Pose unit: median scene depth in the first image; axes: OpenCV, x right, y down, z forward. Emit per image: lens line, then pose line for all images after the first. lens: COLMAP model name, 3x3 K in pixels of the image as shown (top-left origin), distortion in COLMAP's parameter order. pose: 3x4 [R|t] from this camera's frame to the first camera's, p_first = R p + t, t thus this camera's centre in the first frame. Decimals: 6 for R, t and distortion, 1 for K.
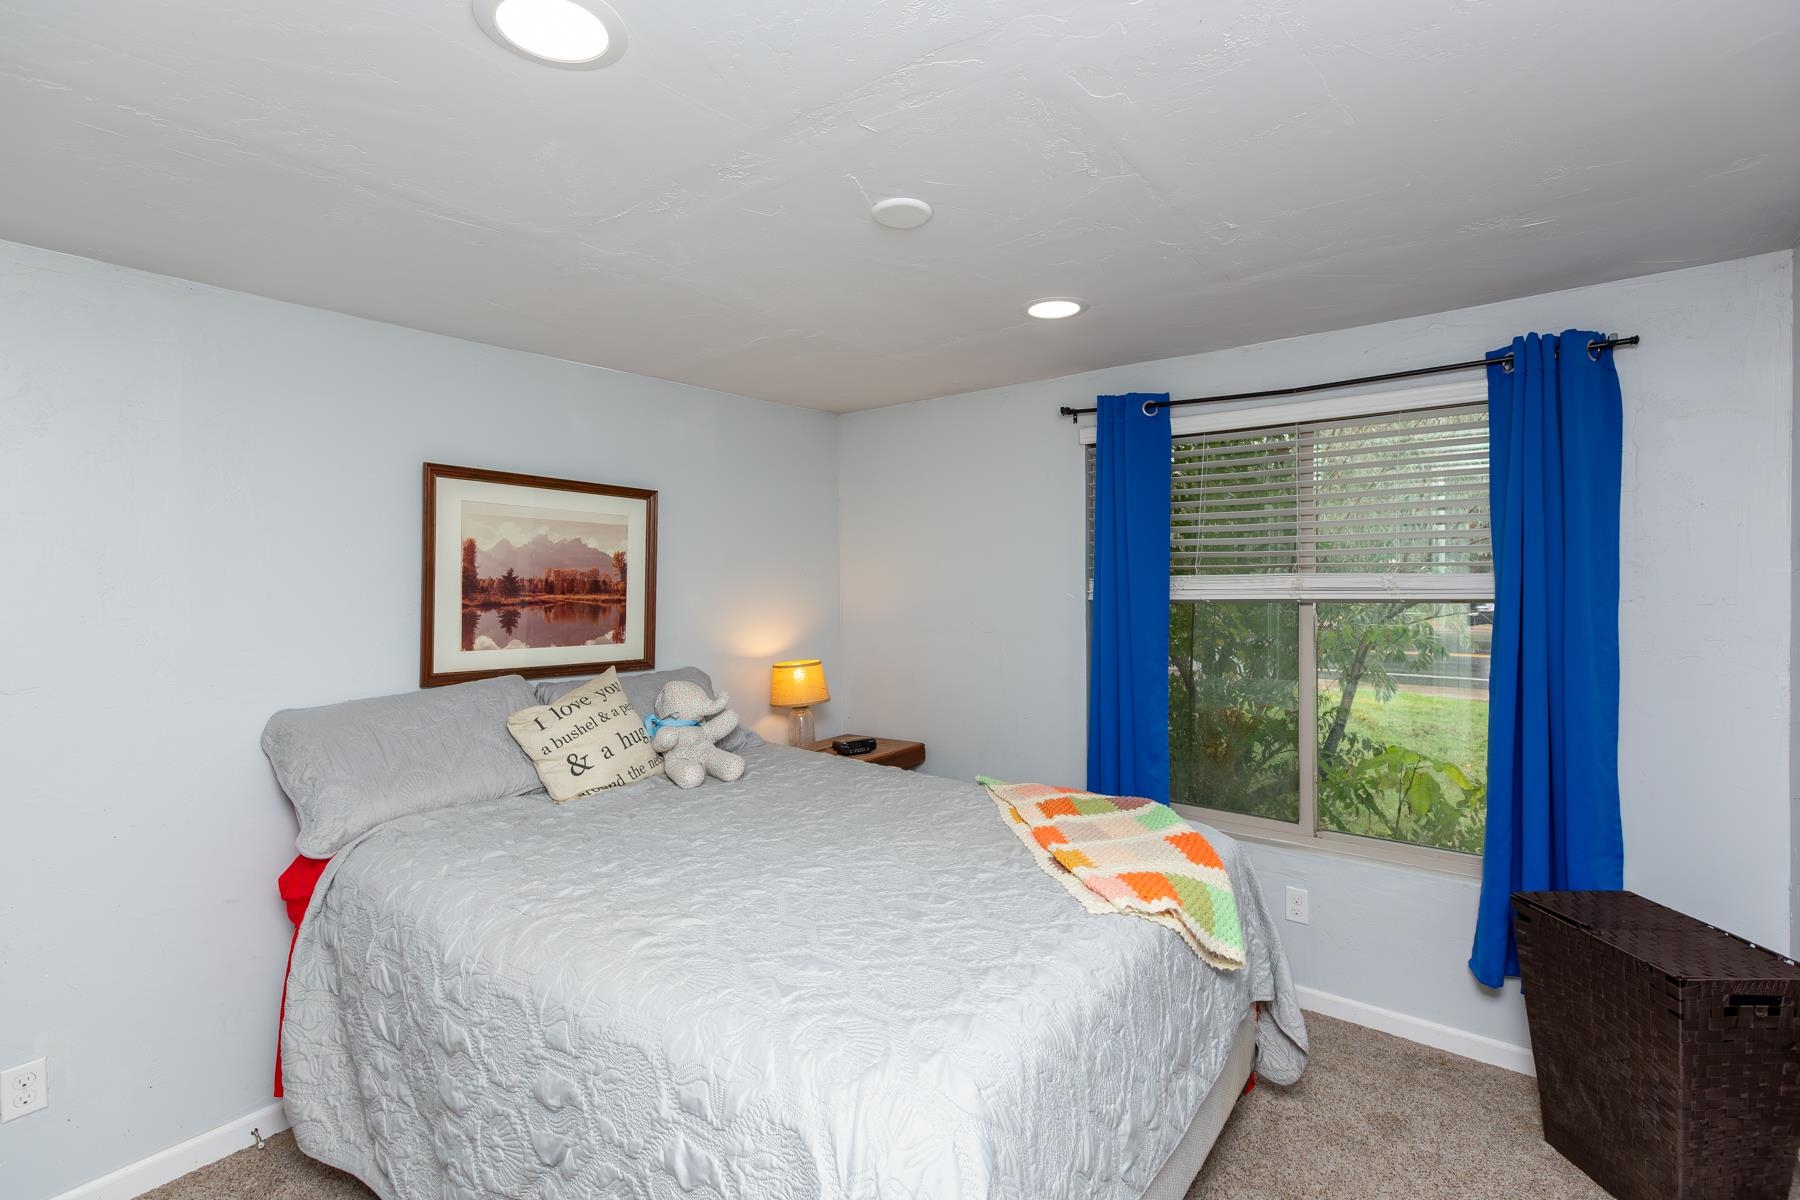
lens RADIAL K [[825.3, 0, 903.4], [0, 825.3, 592.2], [0, 0, 1]] dist [0.004989, -0.001068]
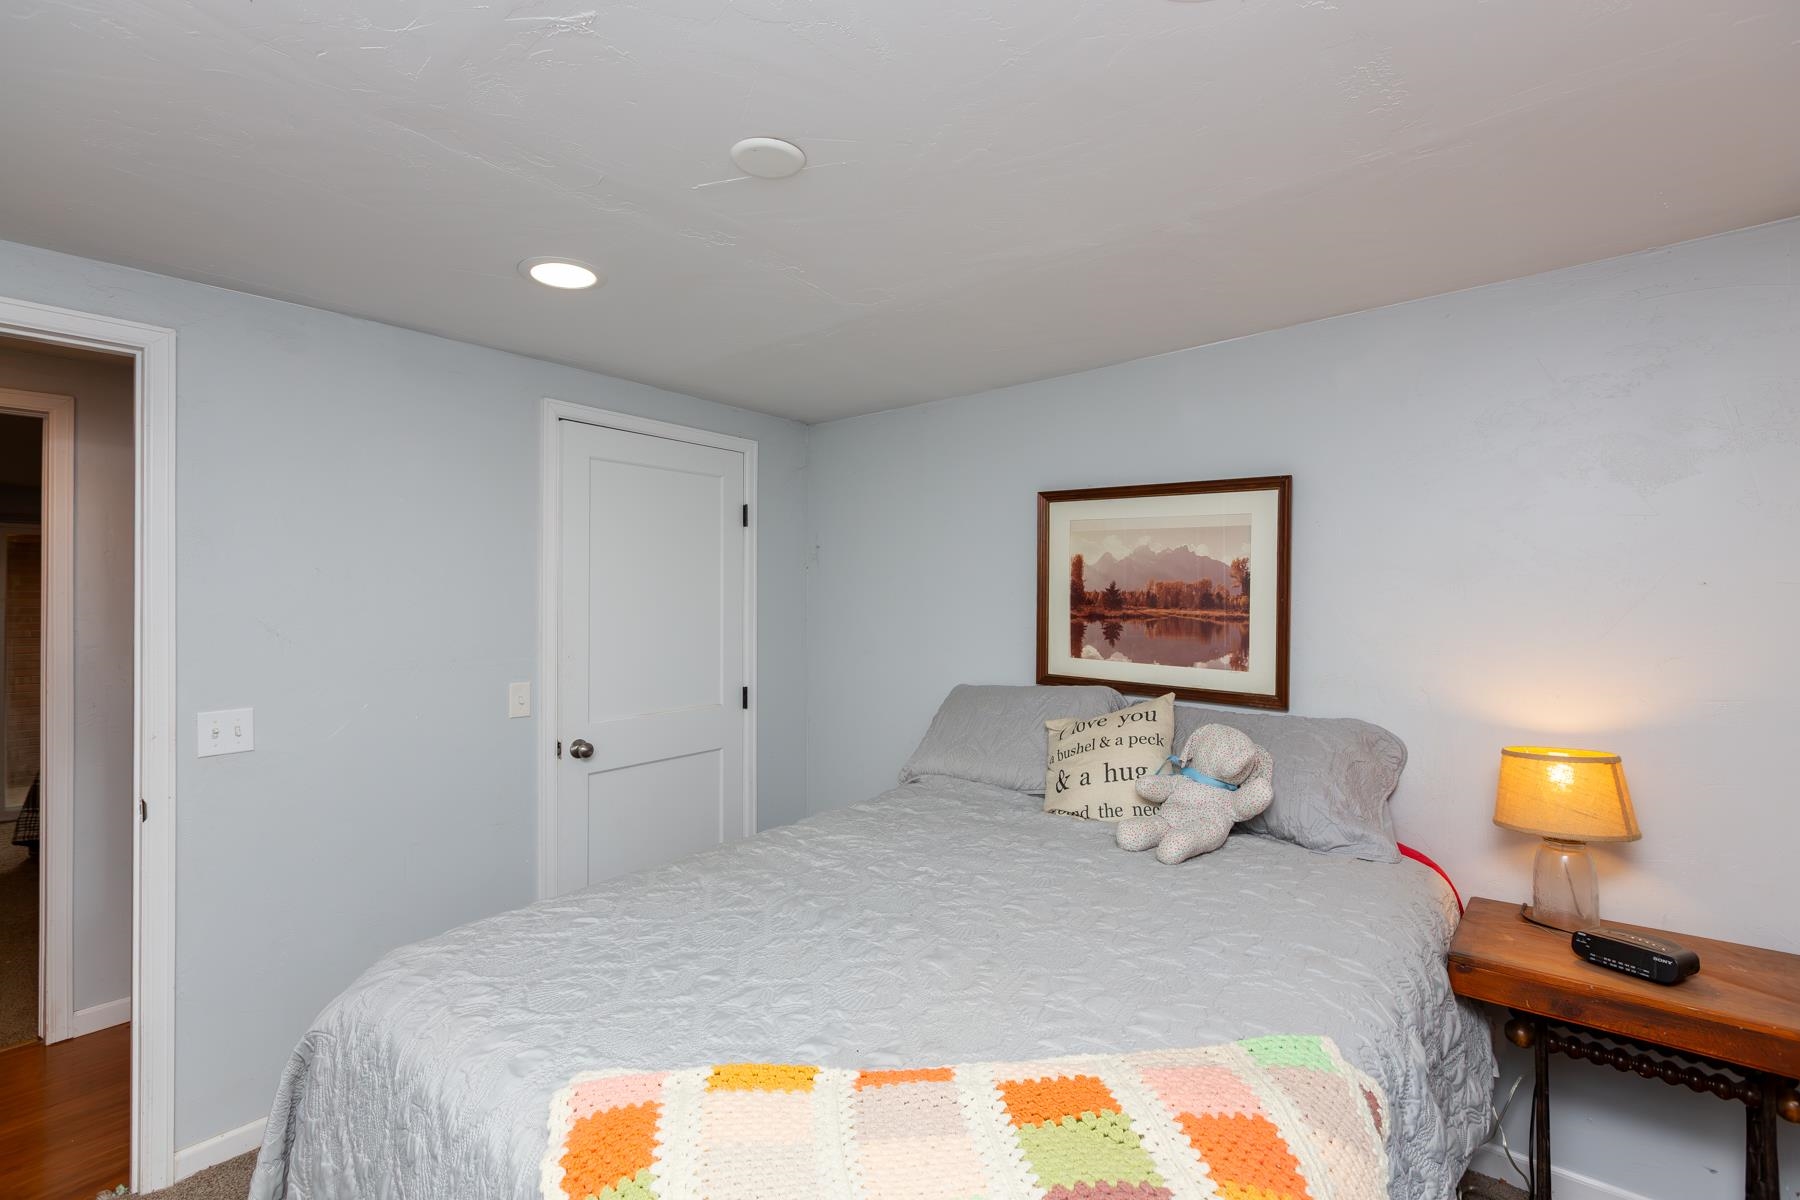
lens RADIAL K [[825.3, 0, 903.1], [0, 825.3, 592.0], [0, 0, 1]] dist [0.004989, -0.001068]
pose [[-0.053866, -0.003598, -0.998542, 0.526385], [-0.020357, 0.999790, -0.002504, -0.007646], [0.998341, 0.020193, -0.053928, 0.766743]]
